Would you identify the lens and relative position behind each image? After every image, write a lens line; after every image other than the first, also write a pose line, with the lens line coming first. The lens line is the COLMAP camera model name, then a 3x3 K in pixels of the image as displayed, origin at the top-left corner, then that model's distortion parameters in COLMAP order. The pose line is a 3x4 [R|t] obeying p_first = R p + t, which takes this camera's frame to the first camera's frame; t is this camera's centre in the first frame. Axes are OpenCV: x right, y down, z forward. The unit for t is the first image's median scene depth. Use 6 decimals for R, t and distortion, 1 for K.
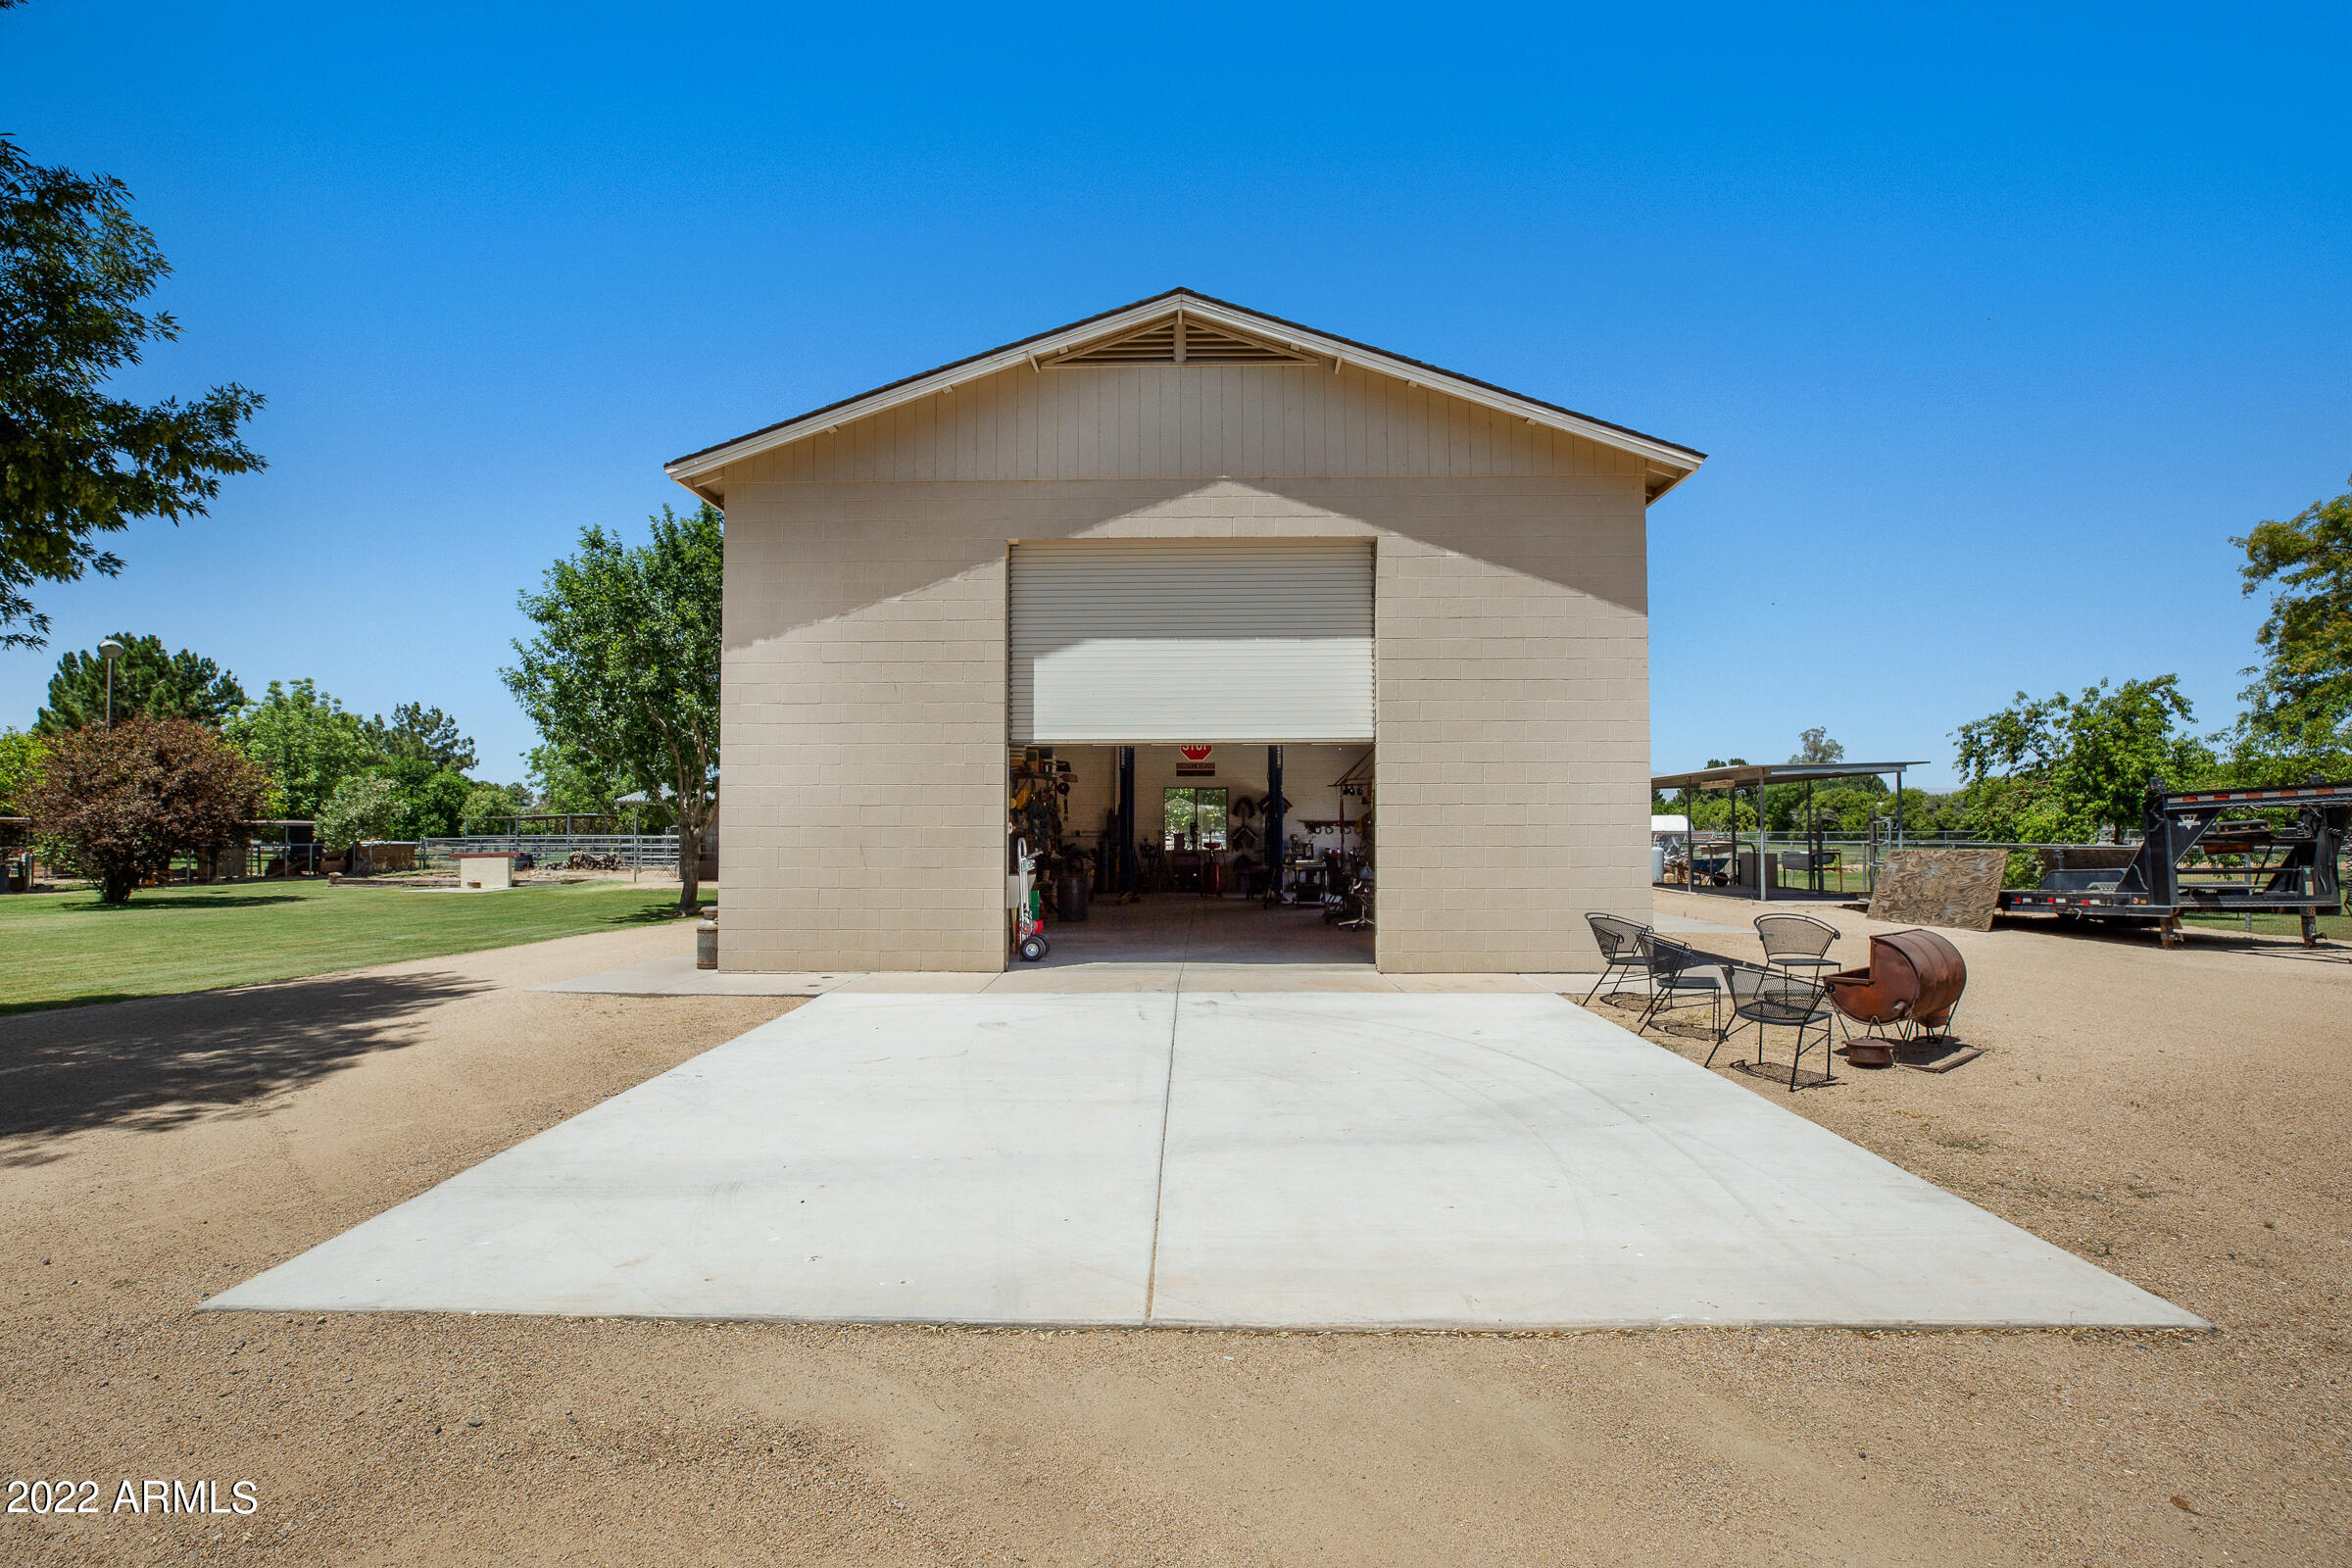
lens RADIAL K [[1109.3, 0, 1189.0], [0, 1109.3, 826.2], [0, 0, 1]] dist [-0.018117, 0.000095]
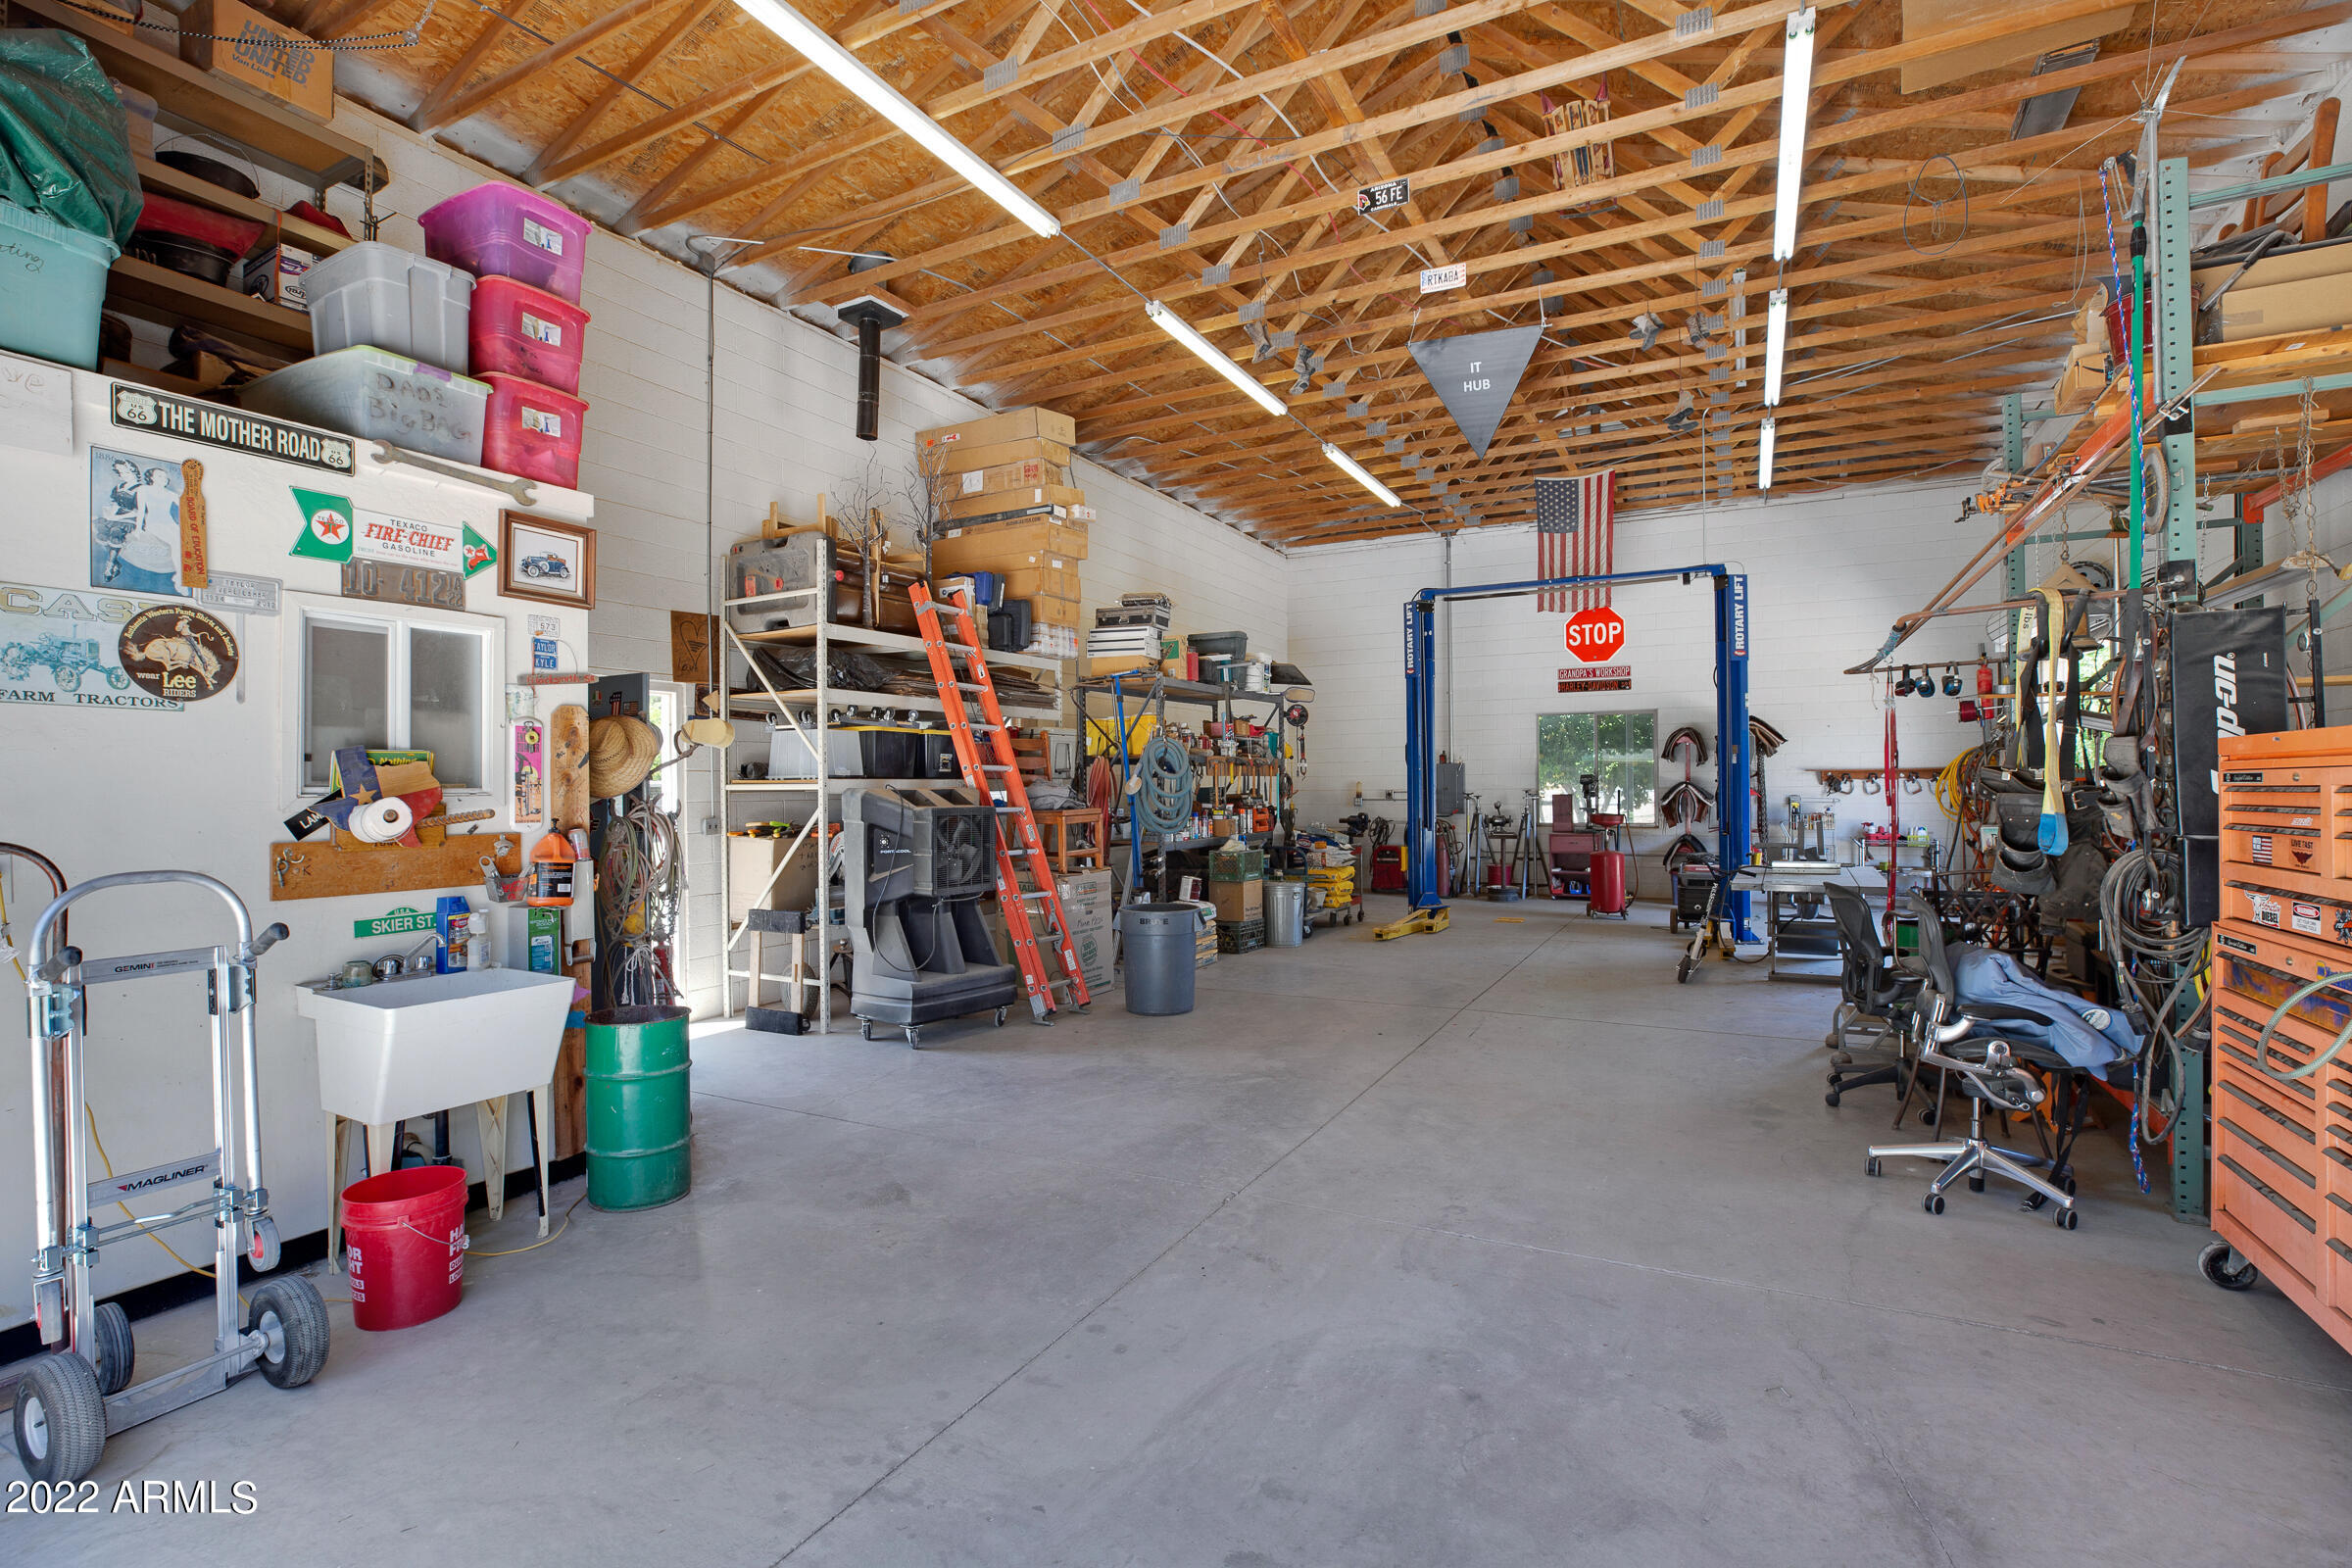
lens RADIAL K [[1169.8, 0, 1176.0], [0, 1169.8, 784.0], [0, 0, 1]] dist [-0.017199, -0.010476]
pose [[0.912073, -0.004789, -0.410000, 0.055218], [0.007526, 0.999959, 0.005062, -0.003228], [0.409959, -0.007702, 0.912071, 0.386901]]
